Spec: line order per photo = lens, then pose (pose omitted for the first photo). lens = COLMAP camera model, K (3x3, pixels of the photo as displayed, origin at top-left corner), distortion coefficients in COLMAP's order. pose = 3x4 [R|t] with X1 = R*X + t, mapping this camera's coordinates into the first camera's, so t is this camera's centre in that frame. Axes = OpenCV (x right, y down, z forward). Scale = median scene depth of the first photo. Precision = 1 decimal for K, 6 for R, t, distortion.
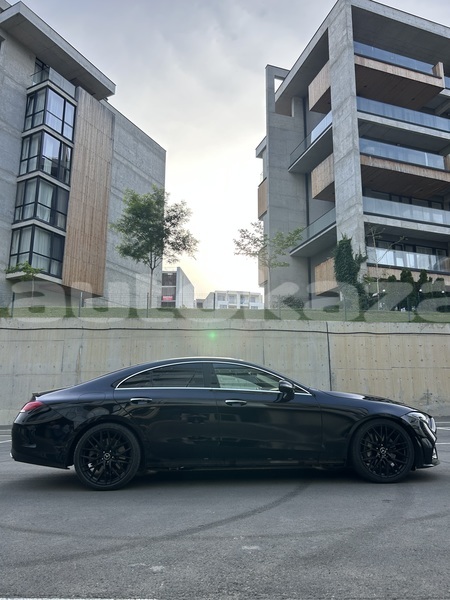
lens RADIAL K [[448.8, 0, 226.2], [0, 448.8, 304.1], [0, 0, 1]] dist [0.011094, -0.014478]
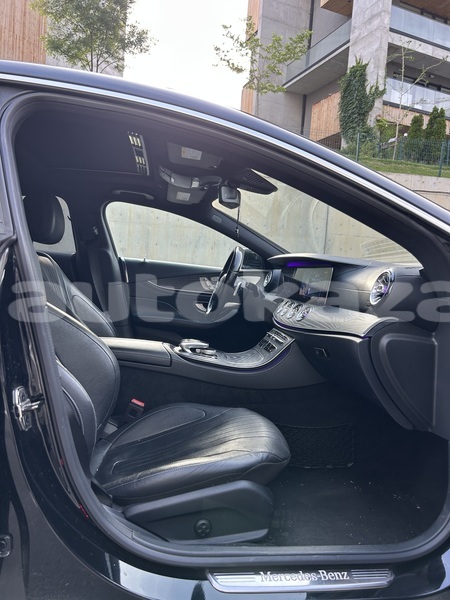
lens RADIAL K [[448.8, 0, 226.2], [0, 448.8, 304.1], [0, 0, 1]] dist [0.011094, -0.014478]
pose [[0.996186, 0.053508, 0.068919, 0.011362], [-0.071490, 0.953390, 0.293149, 0.032522], [-0.050021, -0.296958, 0.953580, 0.166618]]
